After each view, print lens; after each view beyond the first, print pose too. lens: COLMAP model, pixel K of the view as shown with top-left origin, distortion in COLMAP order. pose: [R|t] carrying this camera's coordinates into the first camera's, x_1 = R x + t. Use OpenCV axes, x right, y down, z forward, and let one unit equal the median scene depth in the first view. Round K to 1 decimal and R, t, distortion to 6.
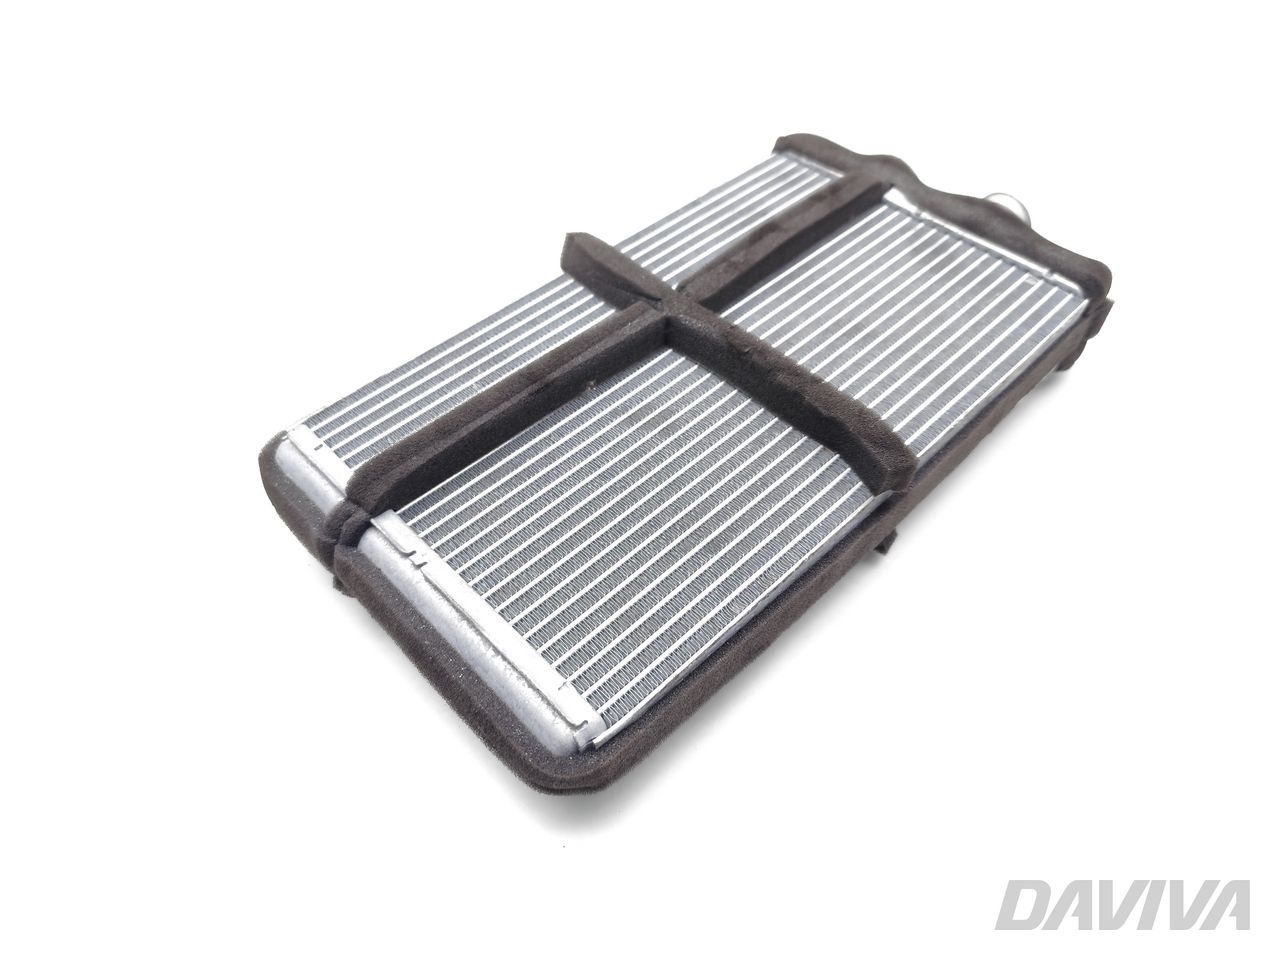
lens RADIAL K [[937.1, 0, 640.0], [0, 937.1, 480.0], [0, 0, 1]] dist [0.000115, -0.001155]
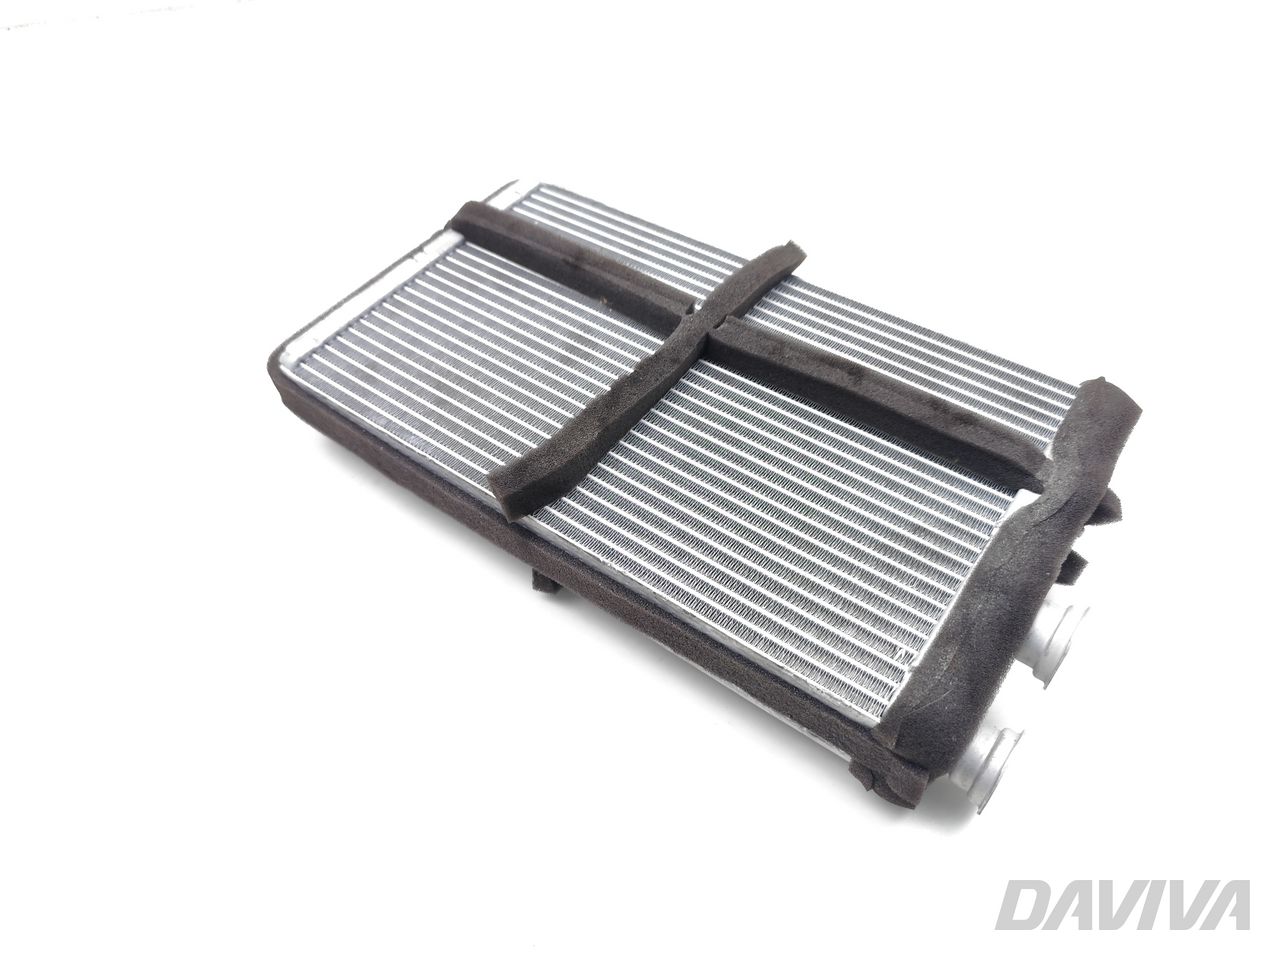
lens RADIAL K [[937.1, 0, 640.0], [0, 937.1, 480.0], [0, 0, 1]] dist [0.000115, -0.001155]
pose [[0.148055, 0.753081, -0.641053, 0.797946], [-0.701654, 0.536792, 0.468548, -0.516613], [0.696966, 0.380427, 0.607876, 0.393954]]
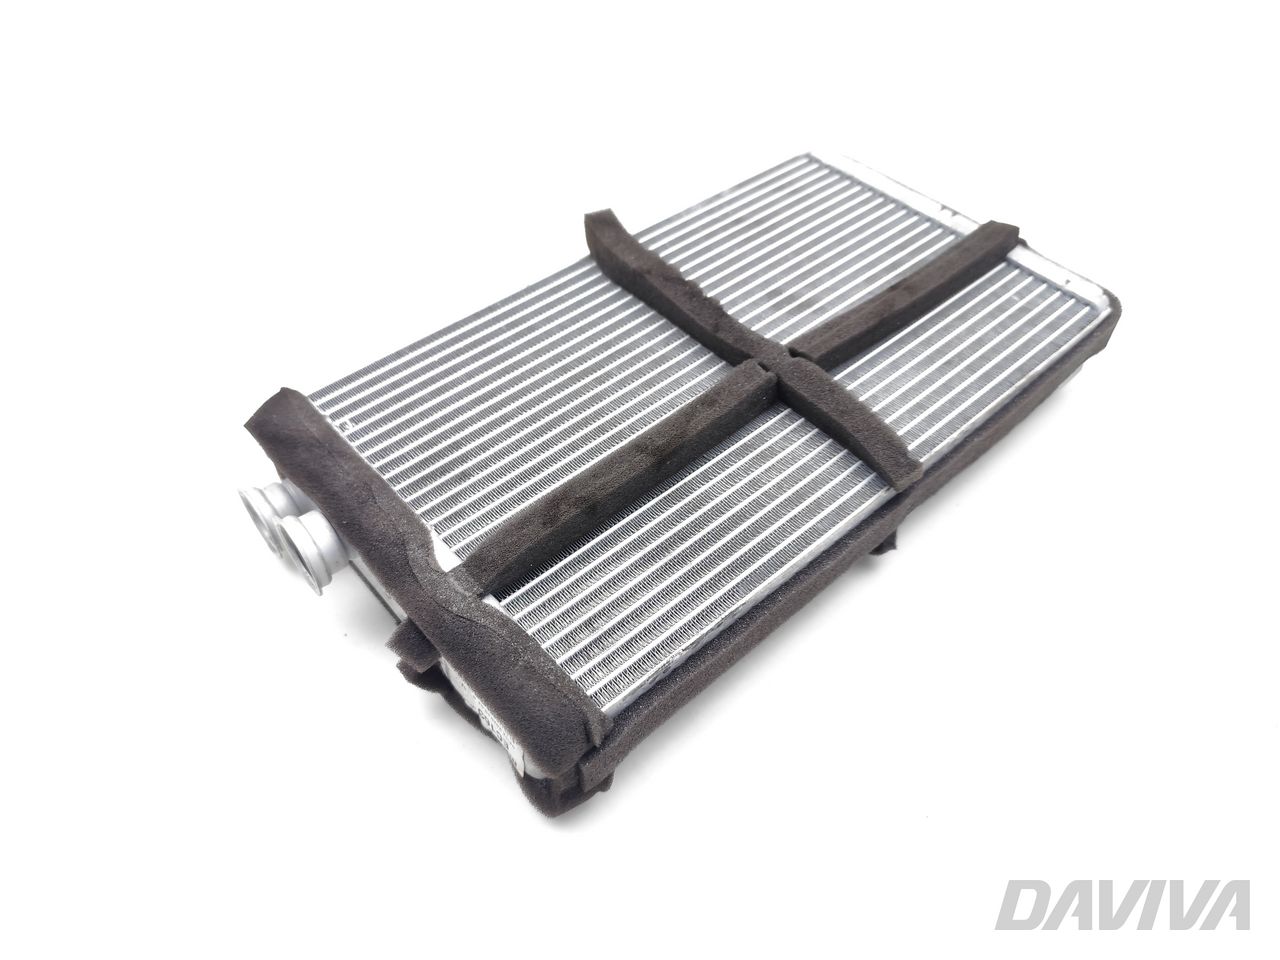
lens RADIAL K [[859.9, 0, 640.0], [0, 859.9, 480.0], [0, 0, 1]] dist [-0.001512, -0.000704]
pose [[-0.998817, -0.041746, 0.024942, 0.147891], [0.030880, -0.148262, 0.988466, -1.037900], [-0.037567, 0.988067, 0.149376, 0.979086]]
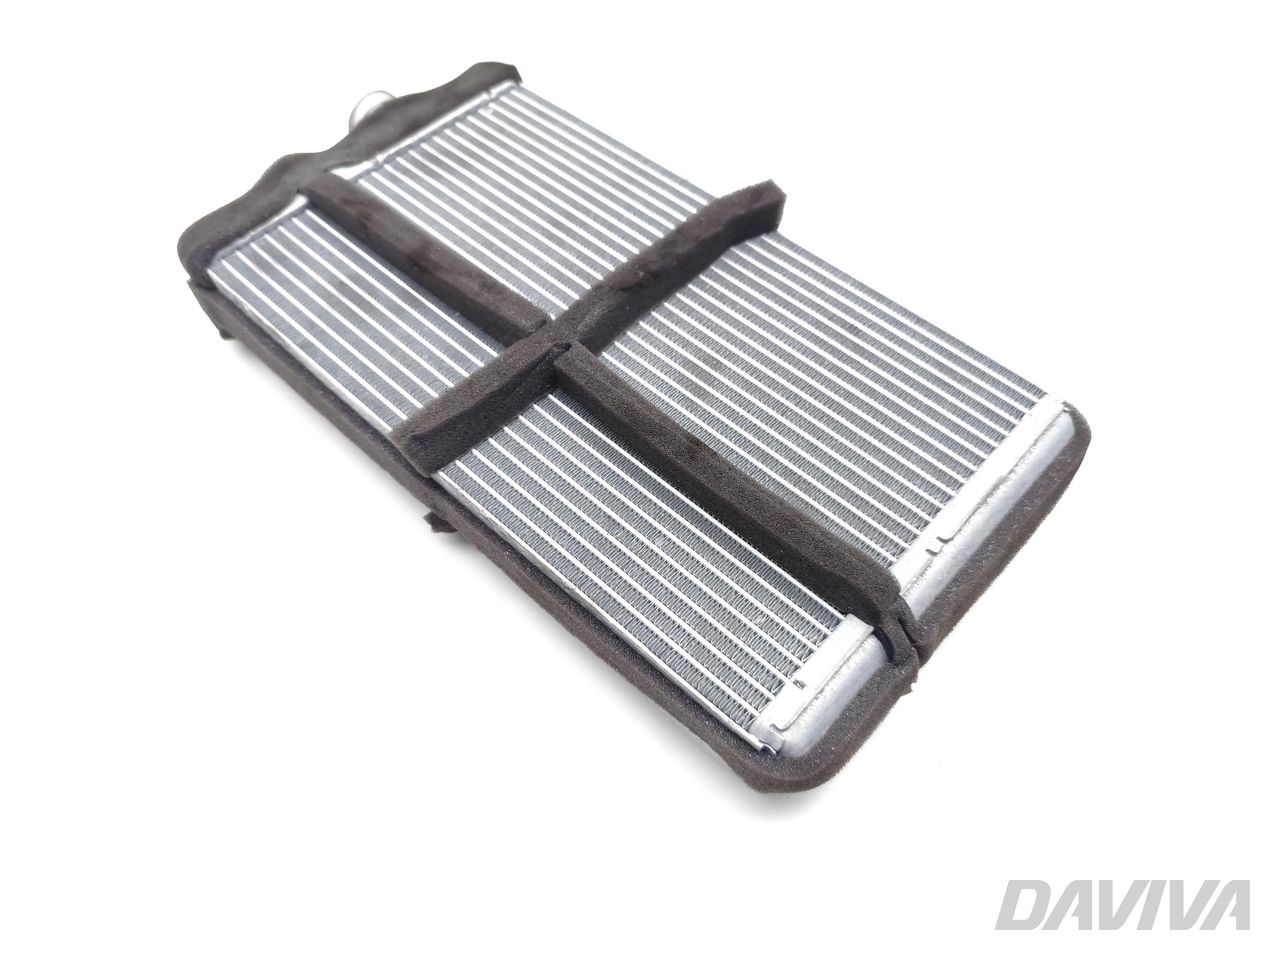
lens RADIAL K [[937.1, 0, 640.0], [0, 937.1, 480.0], [0, 0, 1]] dist [0.000115, -0.001155]
pose [[-0.055071, -0.816599, 0.574573, -0.574408], [0.749077, 0.346692, 0.564525, -0.568327], [-0.660190, 0.461489, 0.592603, 0.476494]]
